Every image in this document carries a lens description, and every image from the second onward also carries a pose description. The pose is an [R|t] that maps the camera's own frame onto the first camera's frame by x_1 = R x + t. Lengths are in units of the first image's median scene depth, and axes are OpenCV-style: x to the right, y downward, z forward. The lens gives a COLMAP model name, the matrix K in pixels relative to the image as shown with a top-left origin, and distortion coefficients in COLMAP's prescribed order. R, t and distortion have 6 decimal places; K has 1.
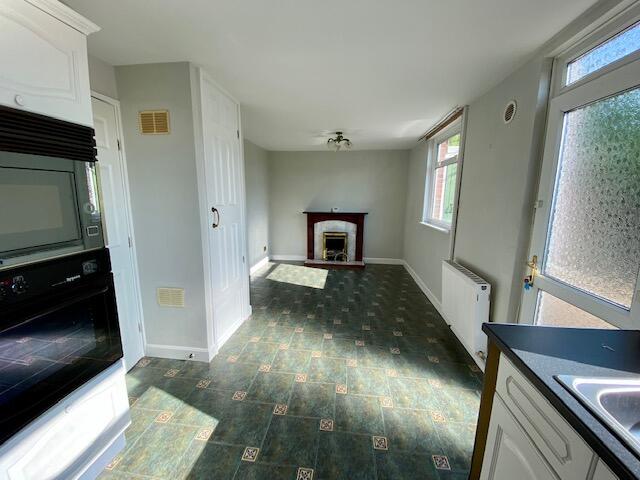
lens RADIAL K [[261.4, 0, 322.0], [0, 261.4, 240.5], [0, 0, 1]] dist [-0.000442, -0.010258]
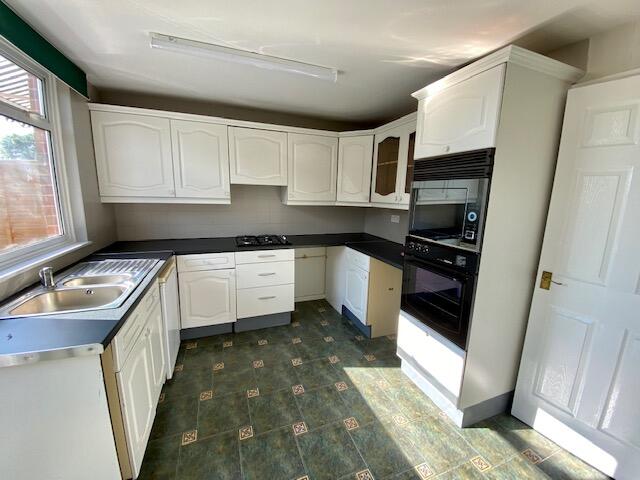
lens RADIAL K [[261.4, 0, 322.0], [0, 261.4, 240.5], [0, 0, 1]] dist [-0.000442, -0.010258]
pose [[-0.888558, 0.053654, -0.455617, 0.300295], [-0.110746, 0.938680, 0.326521, -0.340749], [0.445197, 0.340591, -0.828129, 1.735747]]
